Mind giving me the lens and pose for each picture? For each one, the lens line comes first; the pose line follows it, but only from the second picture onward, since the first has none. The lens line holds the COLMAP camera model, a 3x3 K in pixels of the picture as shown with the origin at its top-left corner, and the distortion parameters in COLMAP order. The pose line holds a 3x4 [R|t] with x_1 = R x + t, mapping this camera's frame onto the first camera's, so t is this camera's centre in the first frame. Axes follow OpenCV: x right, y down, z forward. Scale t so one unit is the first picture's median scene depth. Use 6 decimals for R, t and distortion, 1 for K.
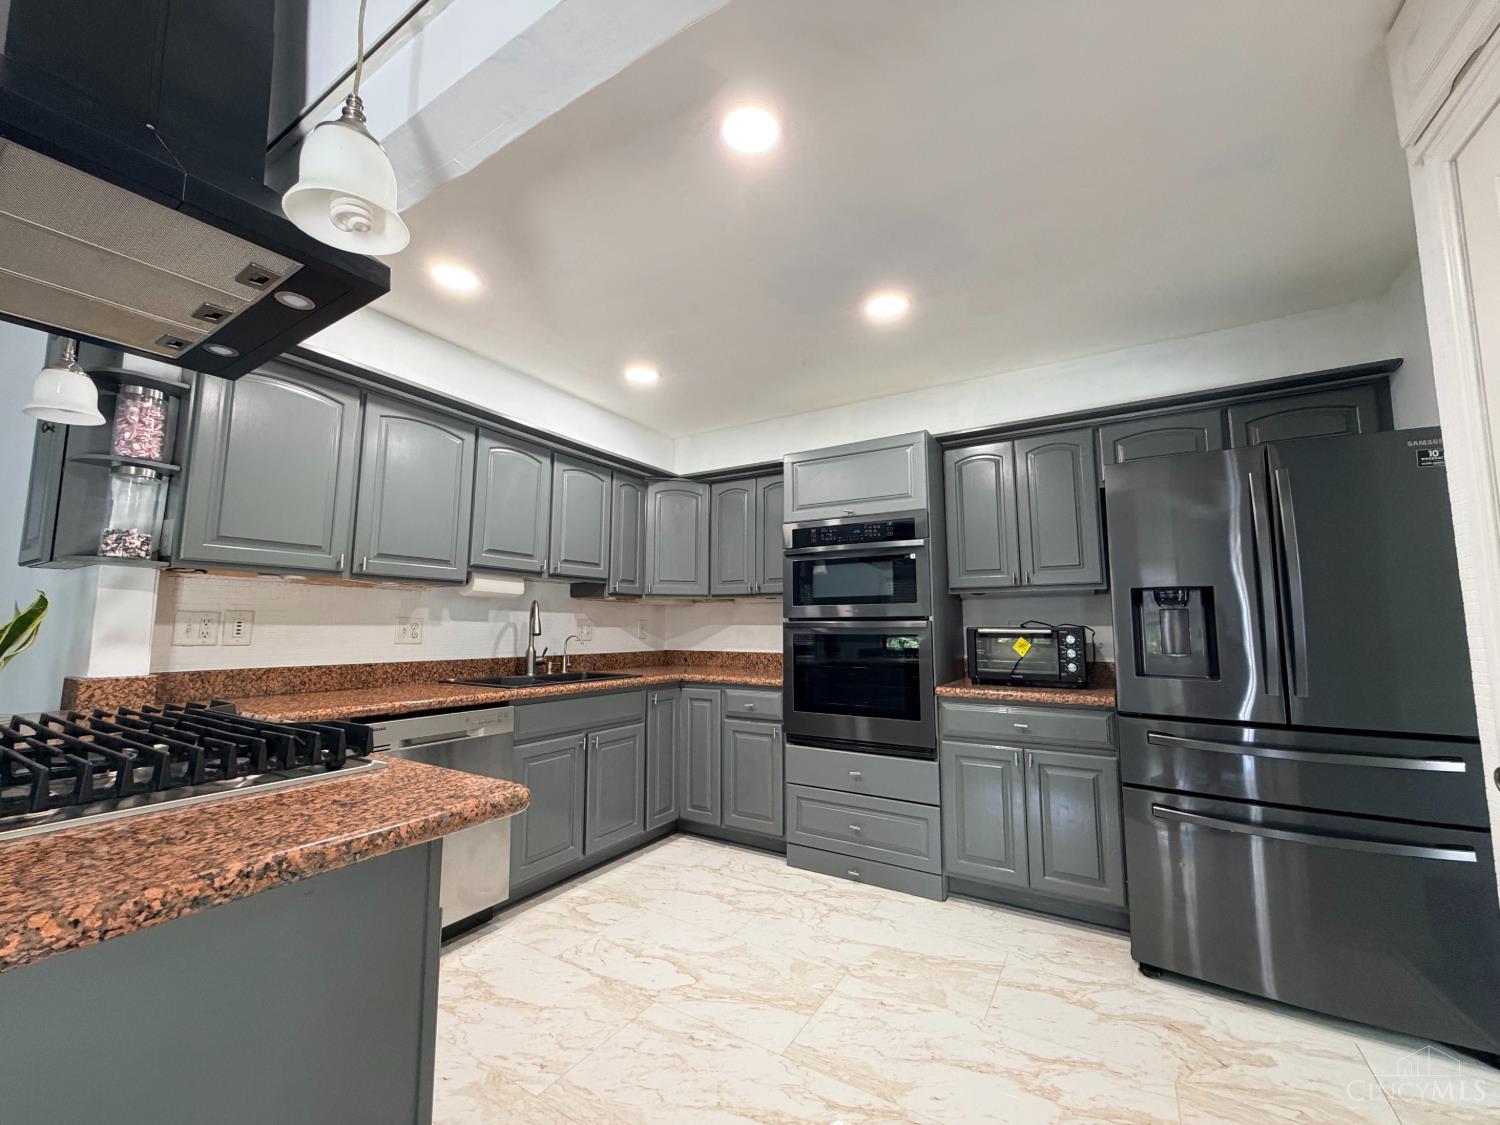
lens RADIAL K [[602.3, 0, 746.4], [0, 602.3, 563.6], [0, 0, 1]] dist [-0.001870, 0.000784]
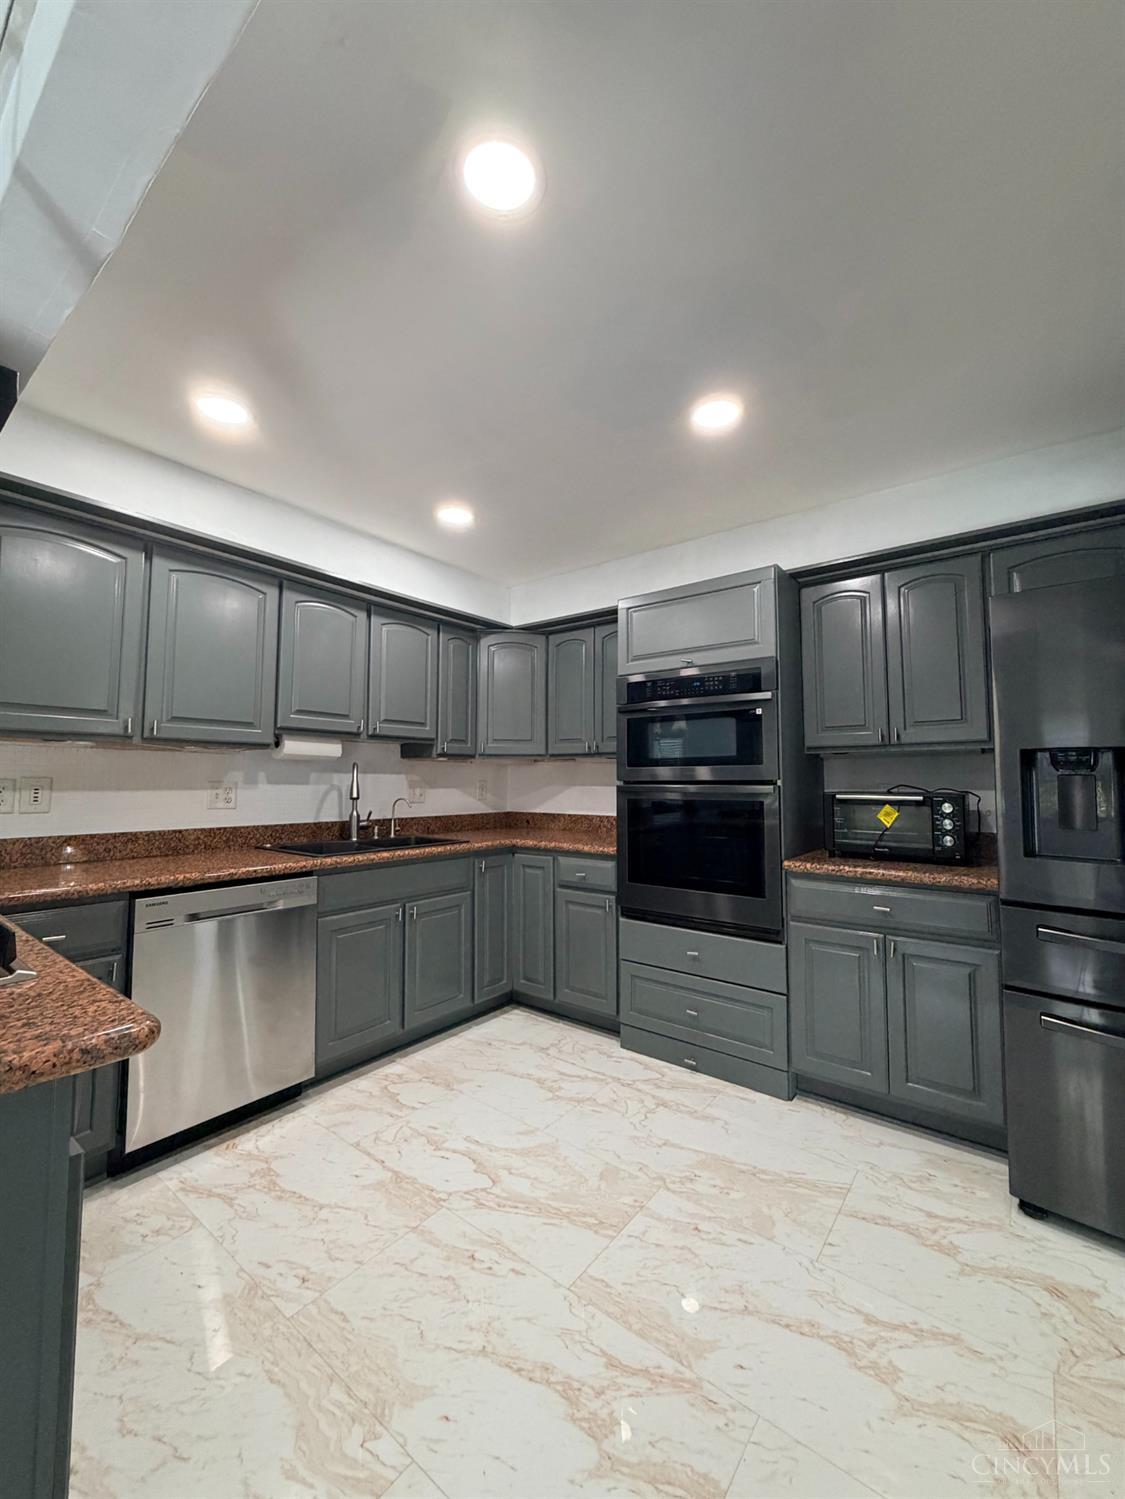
lens RADIAL K [[601.9, 0, 563.6], [0, 601.9, 746.0], [0, 0, 1]] dist [-0.001870, 0.000784]
pose [[0.994026, -0.006885, -0.108926, 0.097958], [0.012112, 0.998803, 0.047400, -0.007404], [0.108469, -0.048436, 0.992919, 0.109700]]
